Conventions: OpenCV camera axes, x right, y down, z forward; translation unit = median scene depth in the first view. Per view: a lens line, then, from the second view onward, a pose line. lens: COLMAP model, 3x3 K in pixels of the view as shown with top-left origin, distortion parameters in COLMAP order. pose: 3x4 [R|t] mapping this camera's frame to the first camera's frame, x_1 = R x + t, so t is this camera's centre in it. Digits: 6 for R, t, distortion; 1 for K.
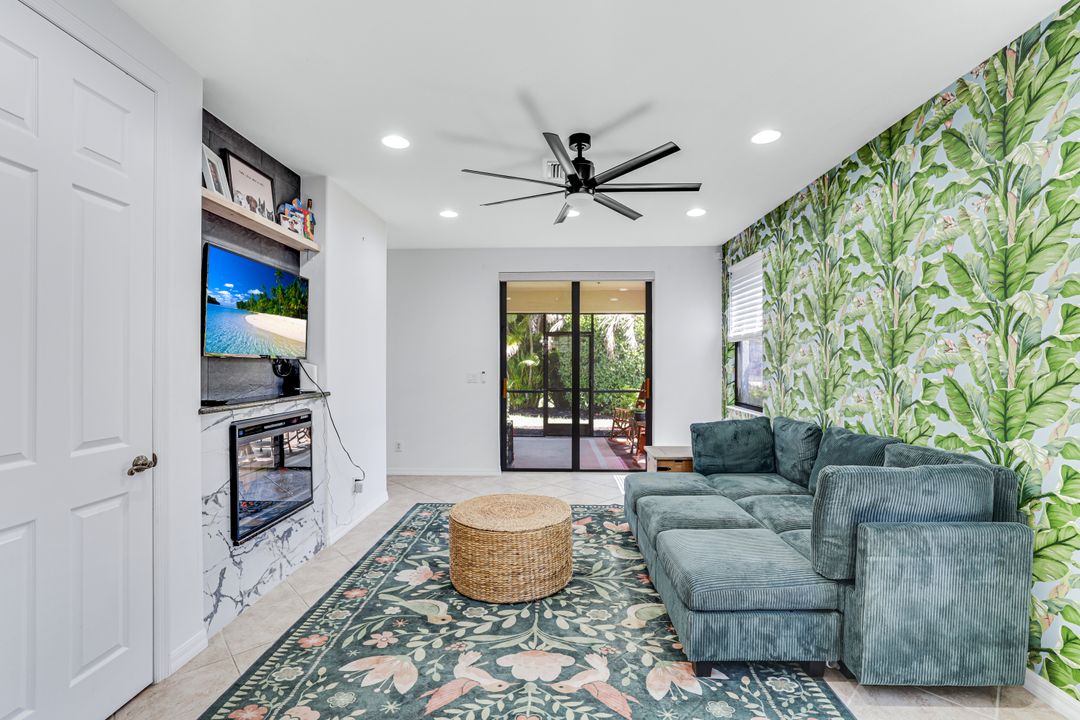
lens RADIAL K [[473.1, 0, 534.5], [0, 473.1, 357.9], [0, 0, 1]] dist [-0.034141, 0.000511]
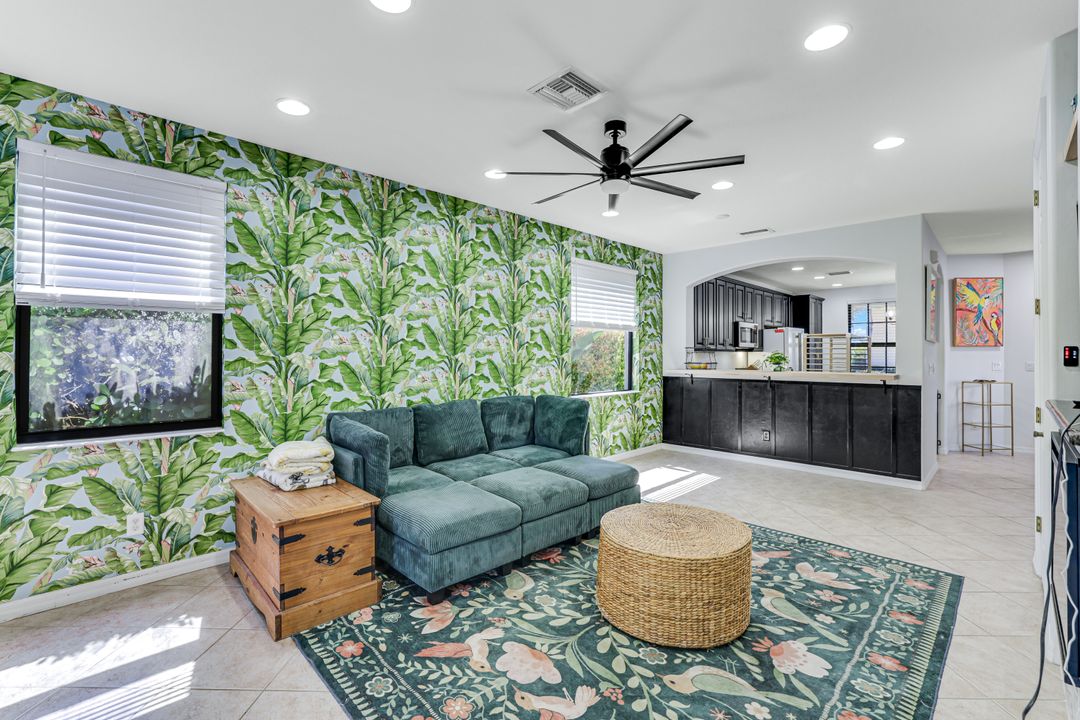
lens RADIAL K [[473.1, 0, 534.5], [0, 473.1, 357.9], [0, 0, 1]] dist [-0.034141, 0.000511]
pose [[-0.731590, -0.005494, 0.681723, -0.499950], [-0.003019, 0.999984, 0.004819, 0.023353], [-0.681739, 0.001467, -0.731594, 2.040763]]
